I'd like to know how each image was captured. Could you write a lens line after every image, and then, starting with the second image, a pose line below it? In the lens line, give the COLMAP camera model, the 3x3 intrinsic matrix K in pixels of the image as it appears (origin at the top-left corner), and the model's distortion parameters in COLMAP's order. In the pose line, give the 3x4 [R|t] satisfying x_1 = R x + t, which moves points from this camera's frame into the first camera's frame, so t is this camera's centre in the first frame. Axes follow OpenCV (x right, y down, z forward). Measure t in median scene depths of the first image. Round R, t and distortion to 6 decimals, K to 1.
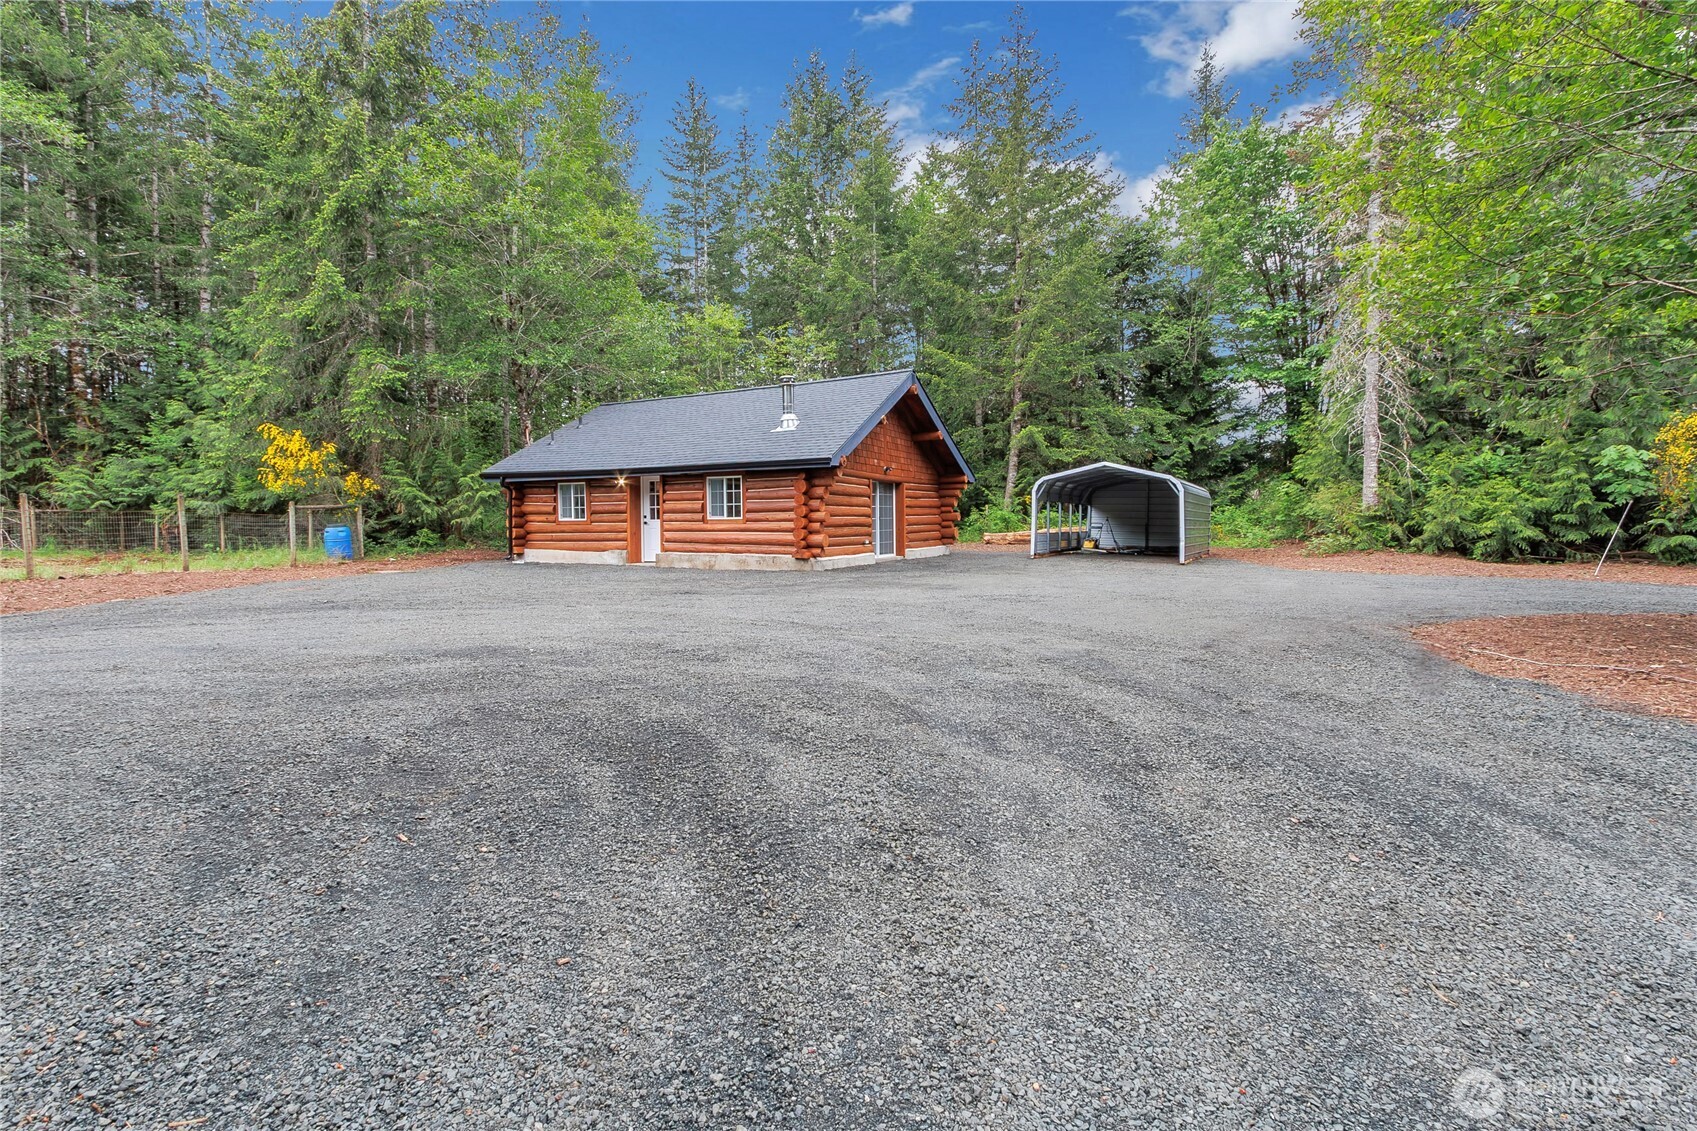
lens RADIAL K [[795.6, 0, 852.6], [0, 795.6, 541.2], [0, 0, 1]] dist [0.001993, -0.000036]
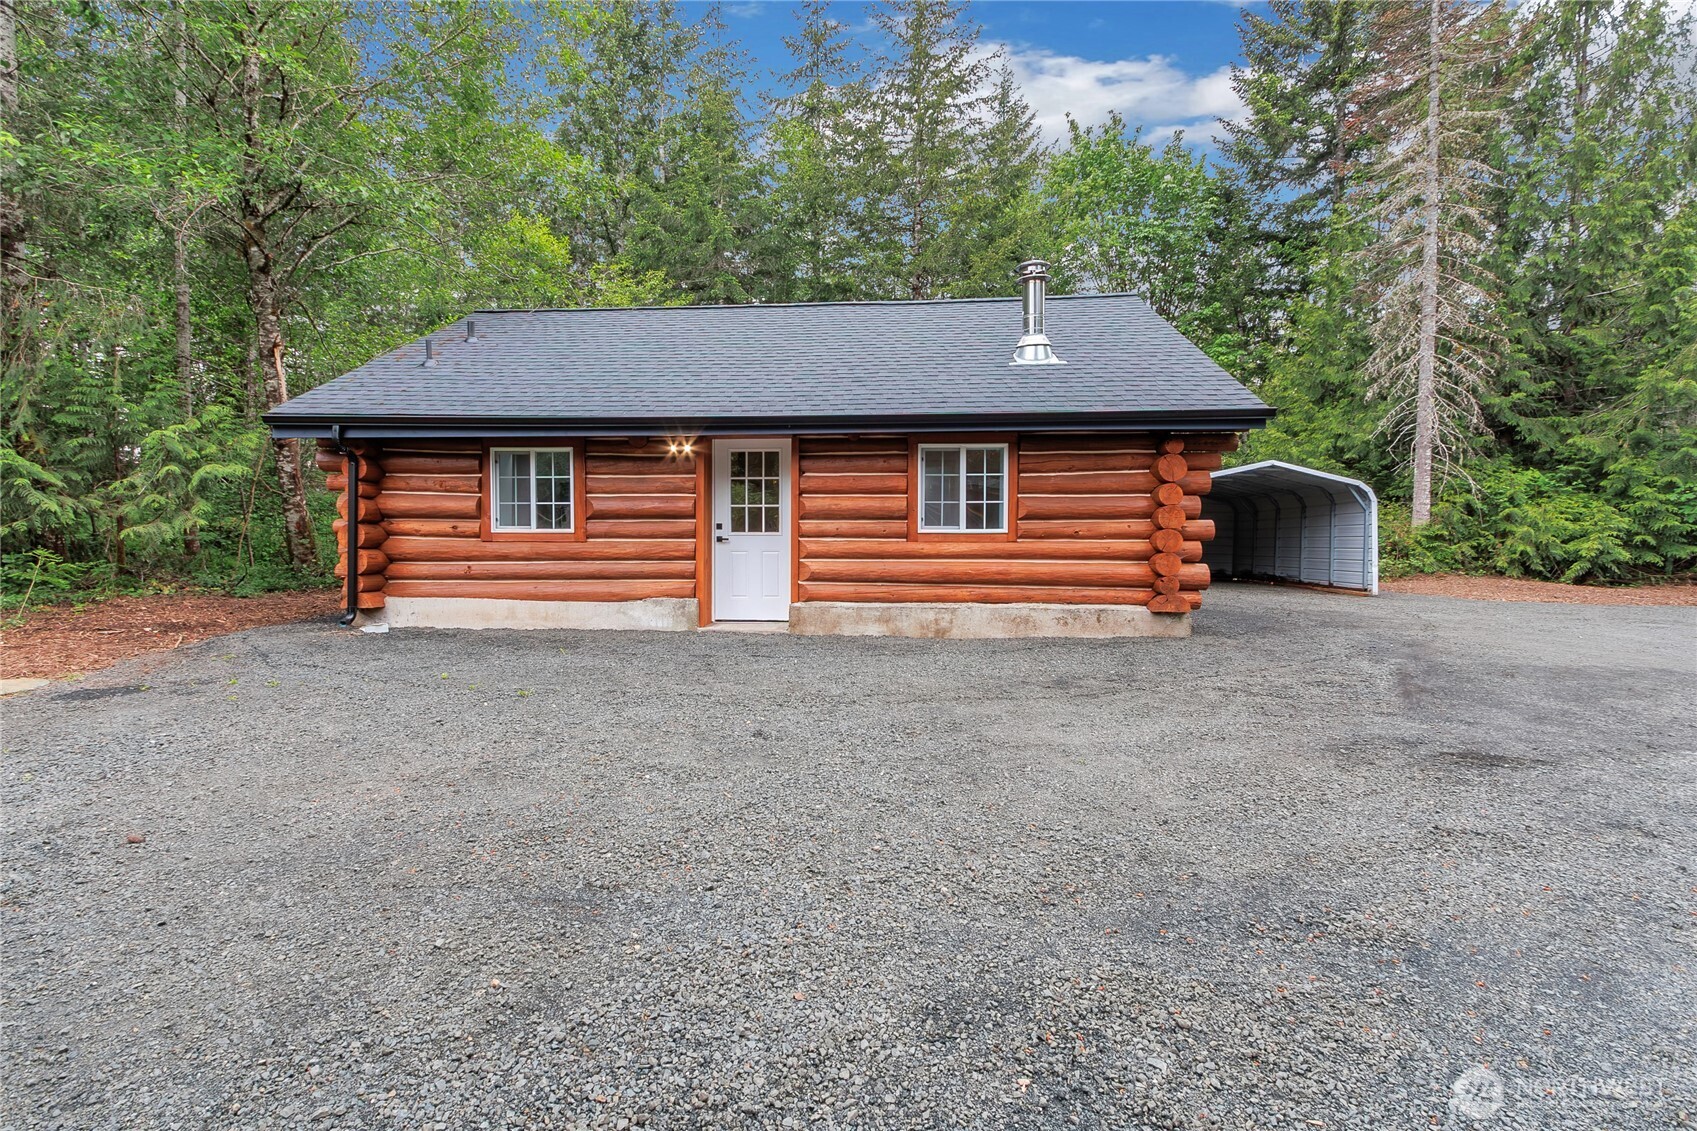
lens RADIAL K [[818.0, 0, 846.1], [0, 818.0, 545.5], [0, 0, 1]] dist [0.000204, 0.000685]
pose [[0.912330, 0.001926, 0.409452, -0.391274], [0.003740, 0.999908, -0.013036, -0.012536], [-0.409439, 0.013424, 0.912239, 0.526839]]
